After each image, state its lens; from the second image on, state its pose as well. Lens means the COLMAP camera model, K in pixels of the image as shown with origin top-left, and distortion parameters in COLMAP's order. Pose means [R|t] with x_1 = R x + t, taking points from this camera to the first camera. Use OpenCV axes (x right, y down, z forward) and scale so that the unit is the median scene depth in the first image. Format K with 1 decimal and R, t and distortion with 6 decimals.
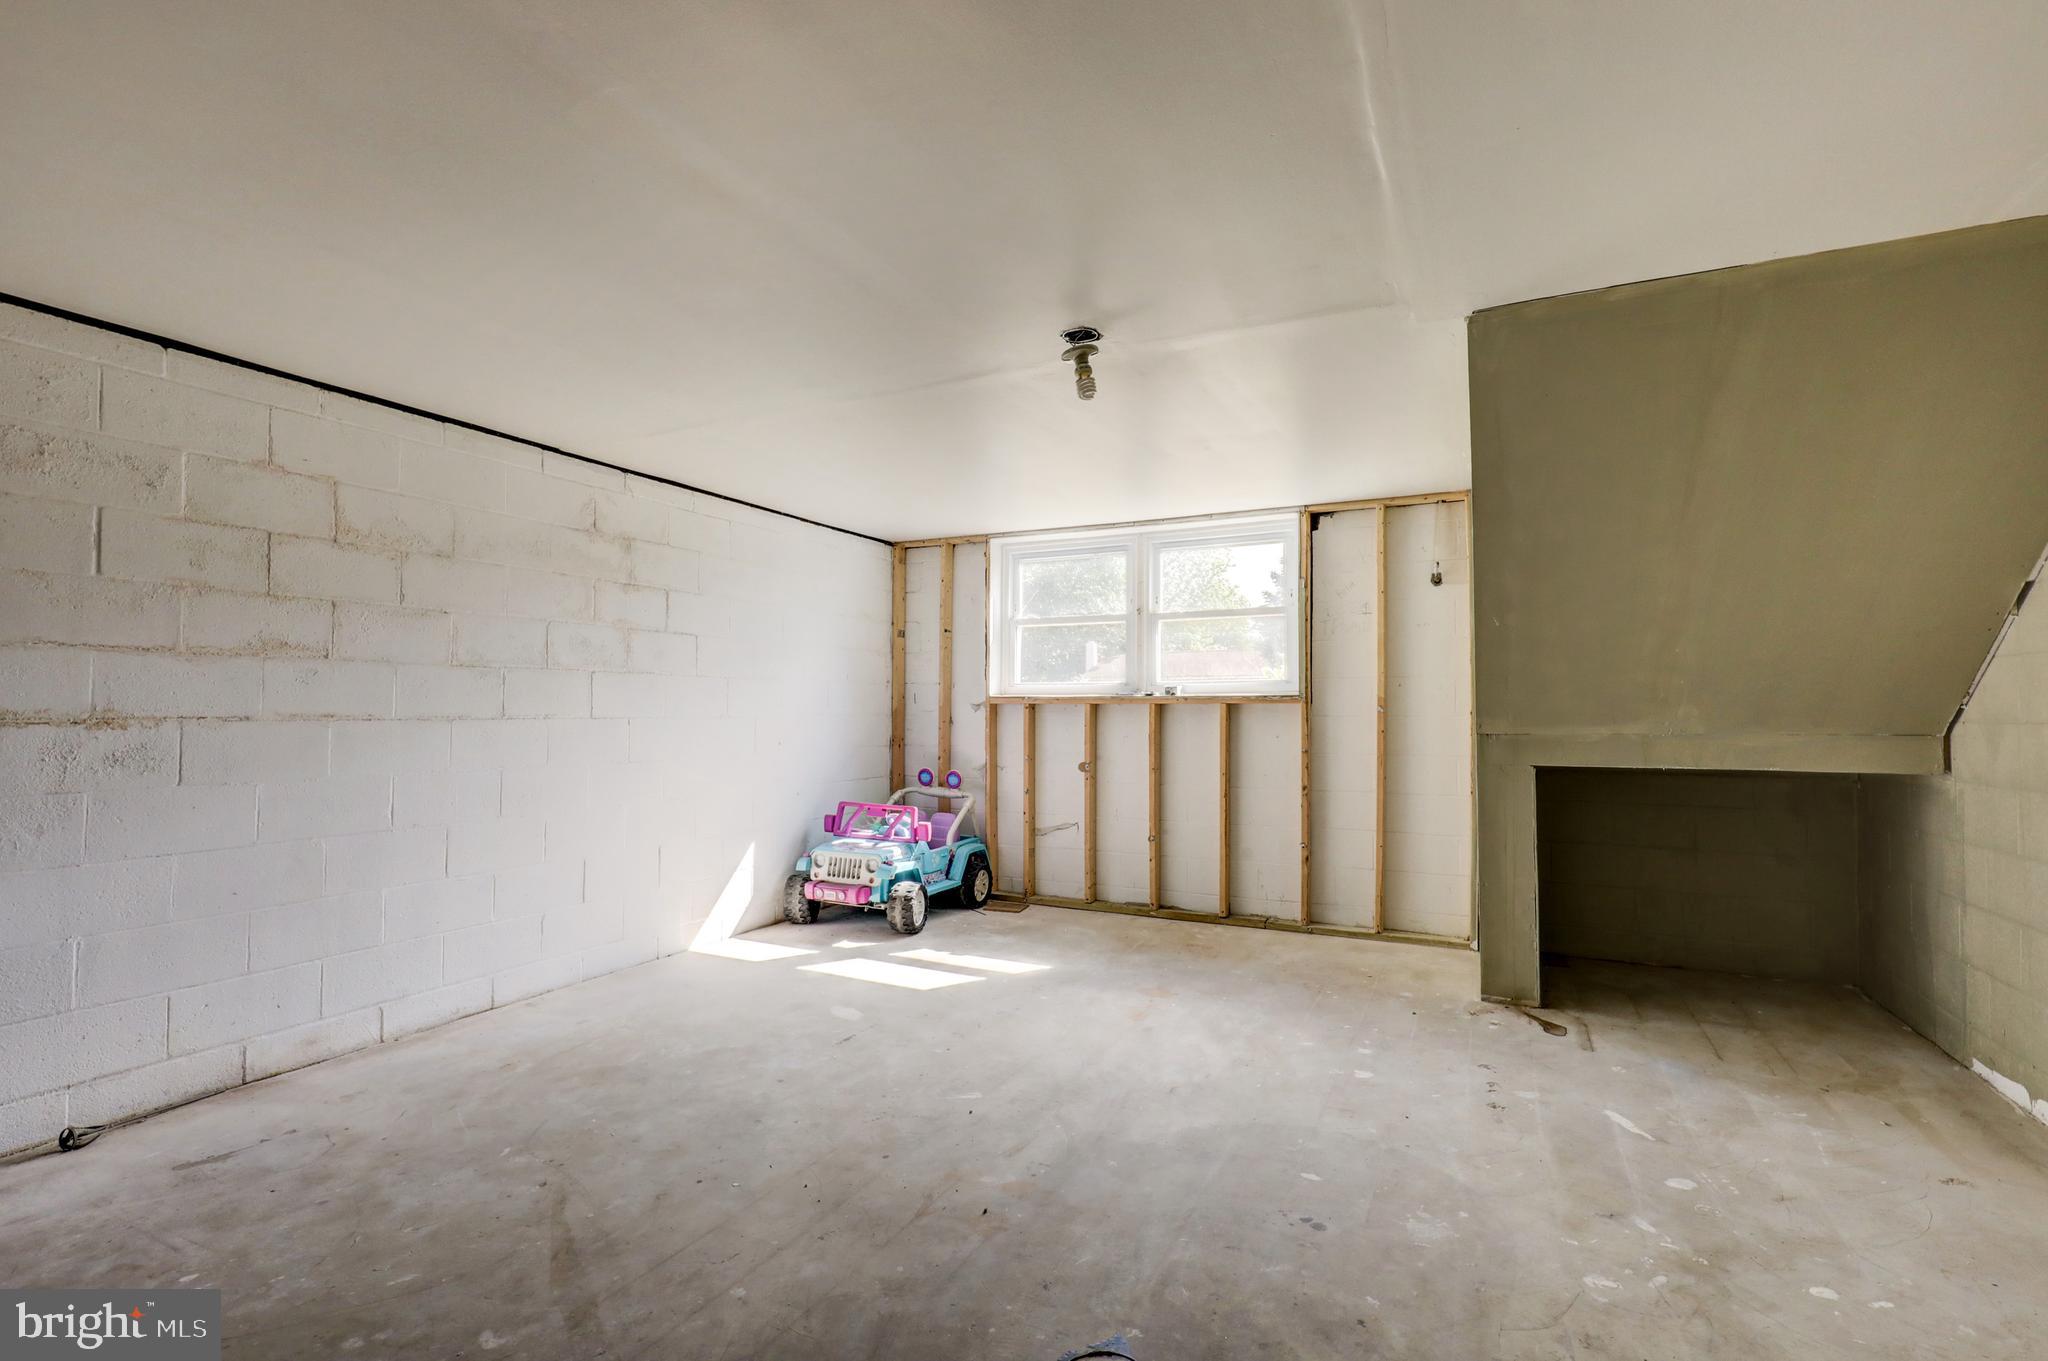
lens RADIAL K [[926.5, 0, 1024.2], [0, 926.5, 689.6], [0, 0, 1]] dist [0.000090, 0.000356]
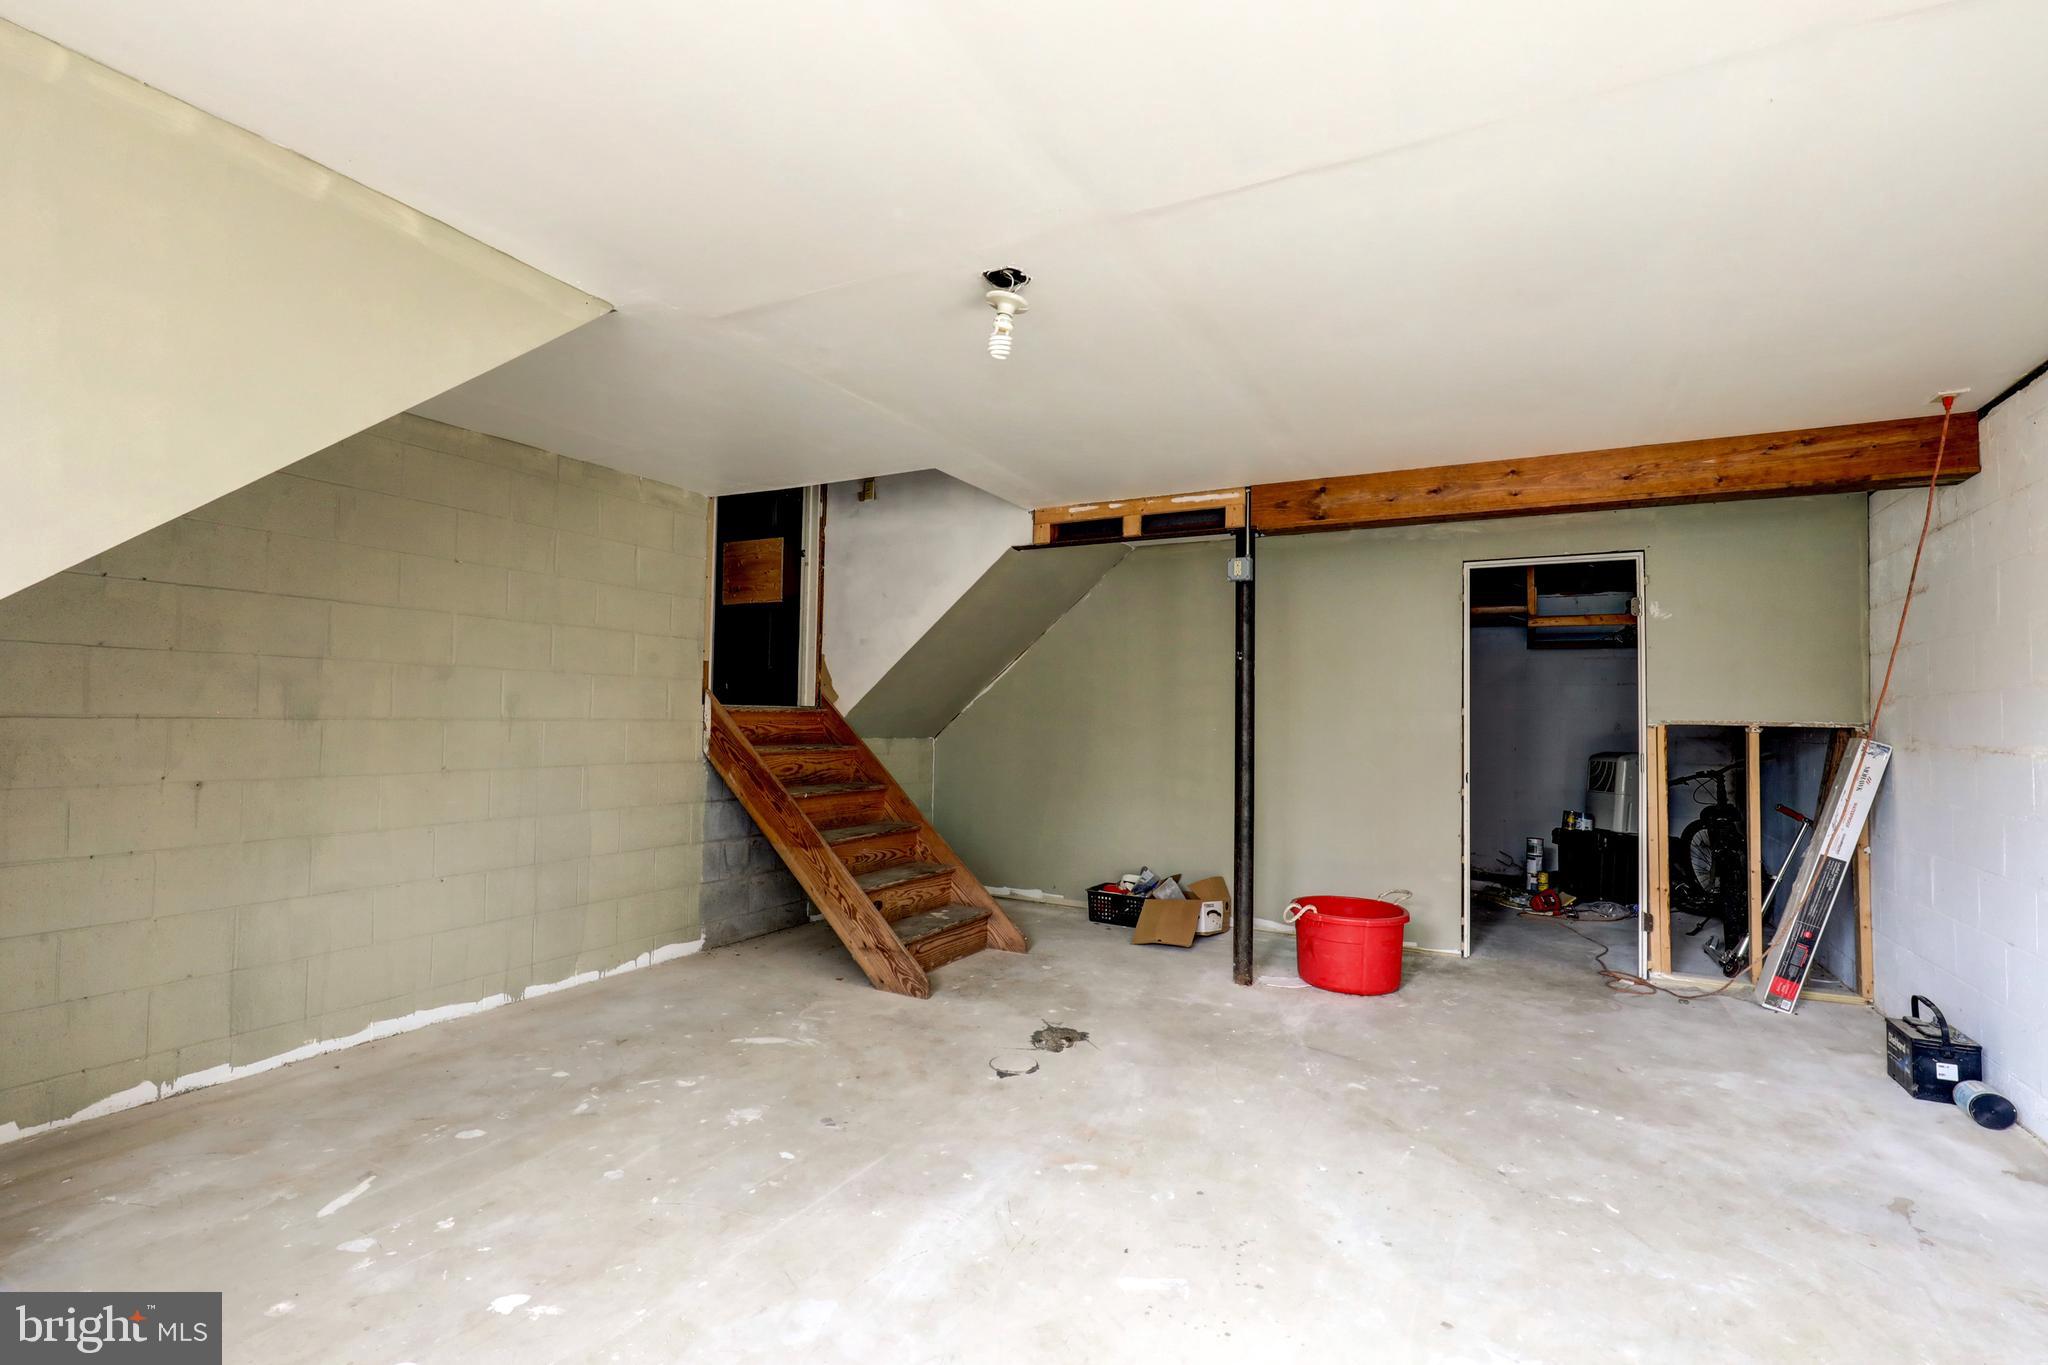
lens RADIAL K [[926.5, 0, 1026.0], [0, 926.5, 685.0], [0, 0, 1]] dist [0.000090, 0.000356]
pose [[-0.999480, -0.017482, 0.027111, 0.013635], [-0.019105, 0.997966, -0.060818, 0.043678], [-0.025993, -0.061304, -0.997781, 2.095312]]
